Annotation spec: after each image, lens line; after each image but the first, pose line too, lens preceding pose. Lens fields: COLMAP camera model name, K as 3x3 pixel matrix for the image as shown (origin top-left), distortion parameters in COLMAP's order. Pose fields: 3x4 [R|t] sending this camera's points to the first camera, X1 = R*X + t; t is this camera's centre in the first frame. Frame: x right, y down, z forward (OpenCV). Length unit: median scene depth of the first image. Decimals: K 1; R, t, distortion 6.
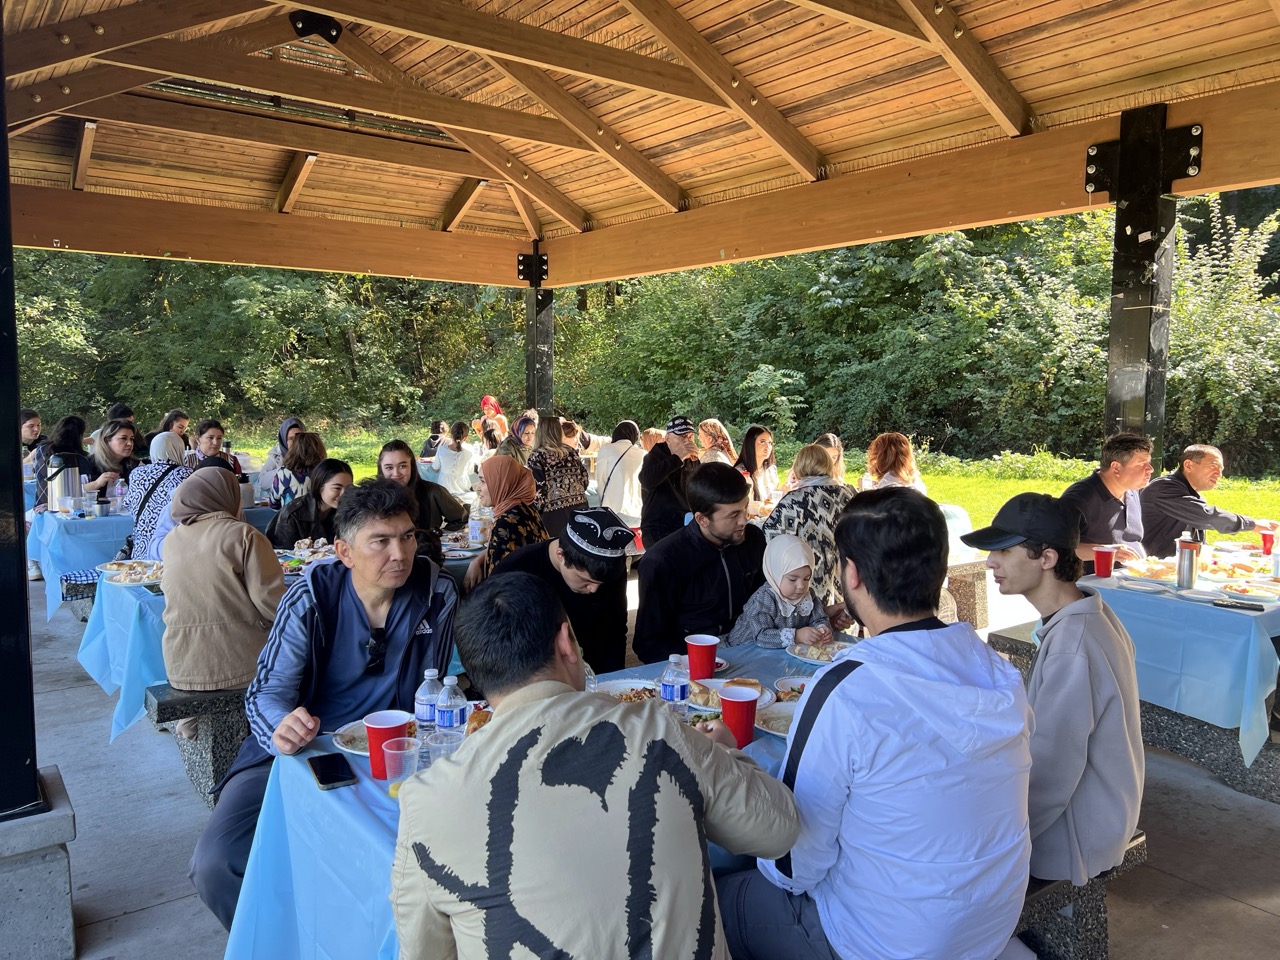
lens RADIAL K [[954.0, 0, 640.0], [0, 954.0, 480.0], [0, 0, 1]] dist [0.004041, -0.037148]
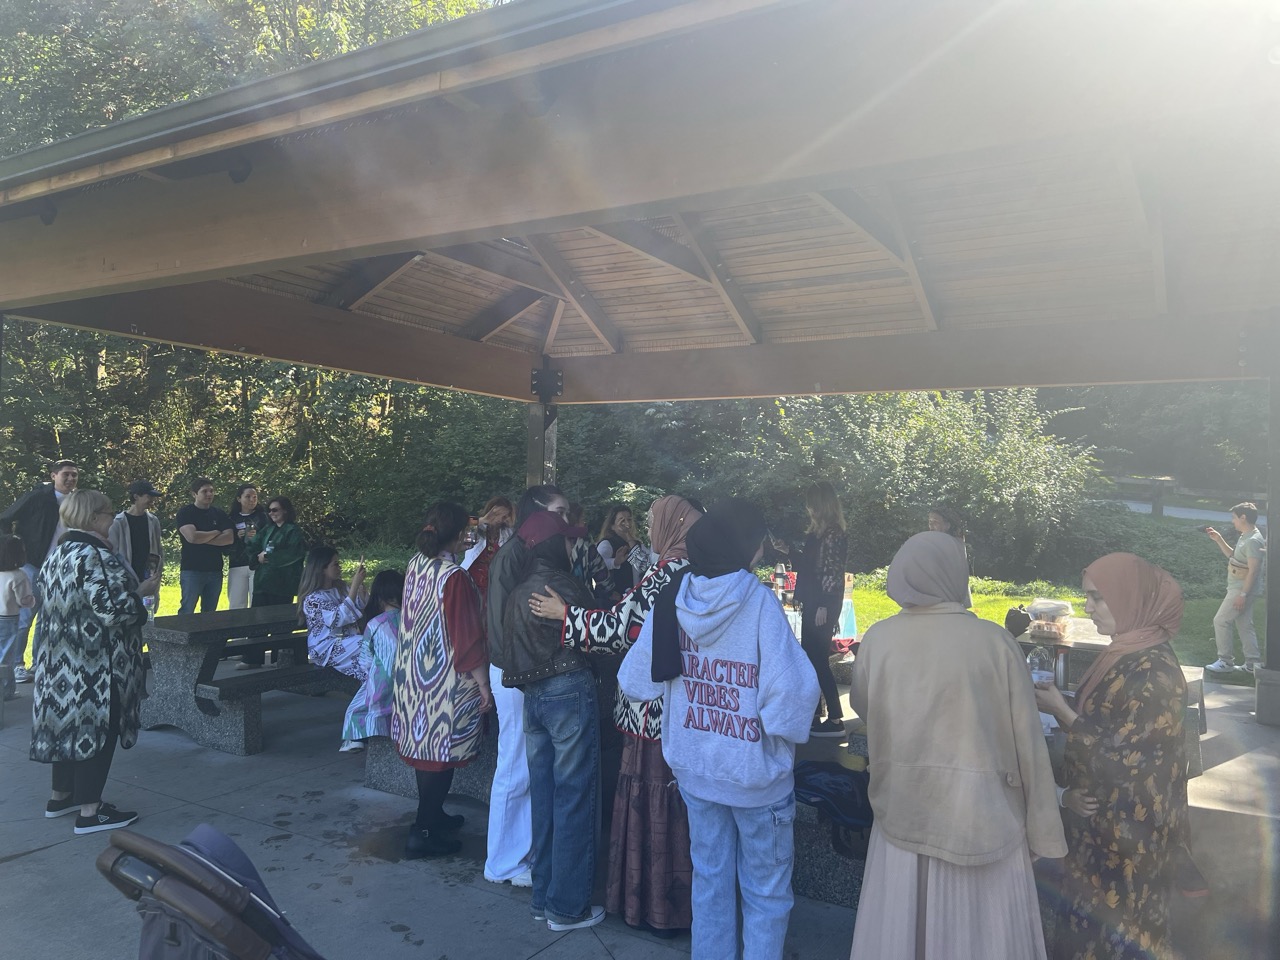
lens RADIAL K [[954.0, 0, 640.0], [0, 954.0, 480.0], [0, 0, 1]] dist [0.004041, -0.037148]
pose [[0.923999, 0.021295, 0.381801, -0.442976], [0.020243, 0.994324, -0.104449, -0.025808], [-0.381858, 0.104240, 0.918324, 0.099128]]
